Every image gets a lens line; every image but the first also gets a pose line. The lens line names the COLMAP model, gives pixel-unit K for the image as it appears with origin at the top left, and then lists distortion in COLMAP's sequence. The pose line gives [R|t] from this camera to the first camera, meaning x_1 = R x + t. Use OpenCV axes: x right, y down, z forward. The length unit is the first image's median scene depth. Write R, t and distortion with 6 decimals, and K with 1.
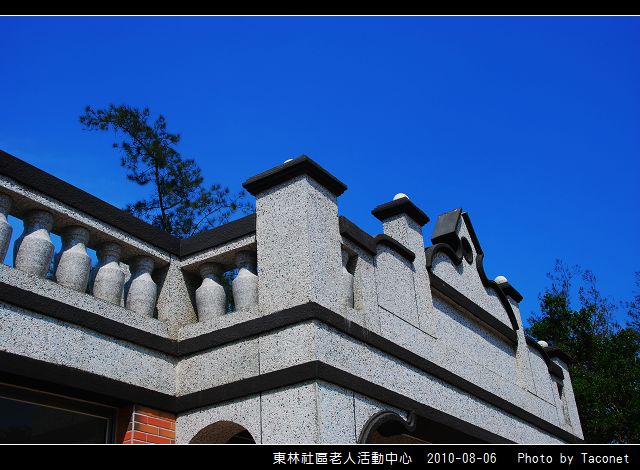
lens RADIAL K [[764.4, 0, 320.0], [0, 764.4, 235.0], [0, 0, 1]] dist [0.001967, 0.005901]
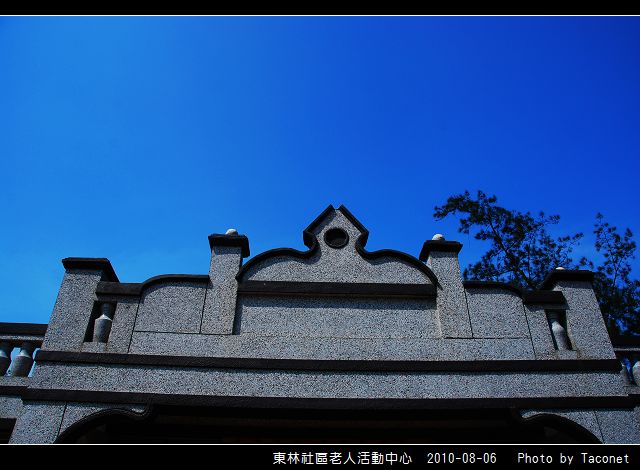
lens RADIAL K [[499.3, 0, 331.6], [0, 499.3, 236.0], [0, 0, 1]] dist [-0.143137, 0.080087]
pose [[0.569710, -0.410598, -0.711927, 0.714619], [0.325975, 0.908094, -0.262880, 0.207851], [0.754434, -0.082305, 0.651195, 0.531965]]
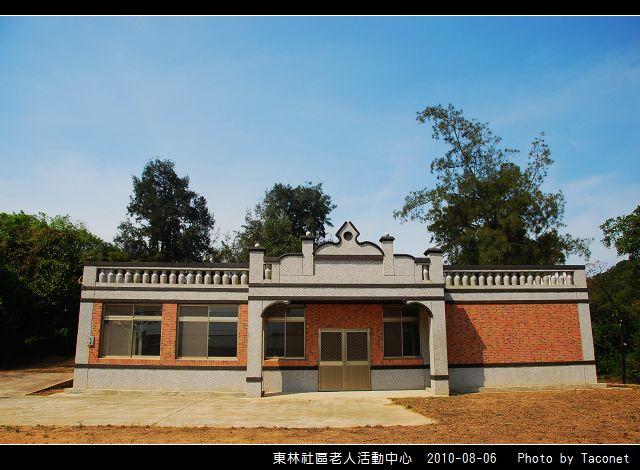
lens RADIAL K [[499.3, 0, 331.6], [0, 499.3, 236.0], [0, 0, 1]] dist [-0.143137, 0.080087]
pose [[0.561367, -0.094825, -0.822116, 1.767714], [0.326359, 0.938270, 0.114626, -0.222938], [0.760498, -0.332652, 0.557661, -0.125523]]
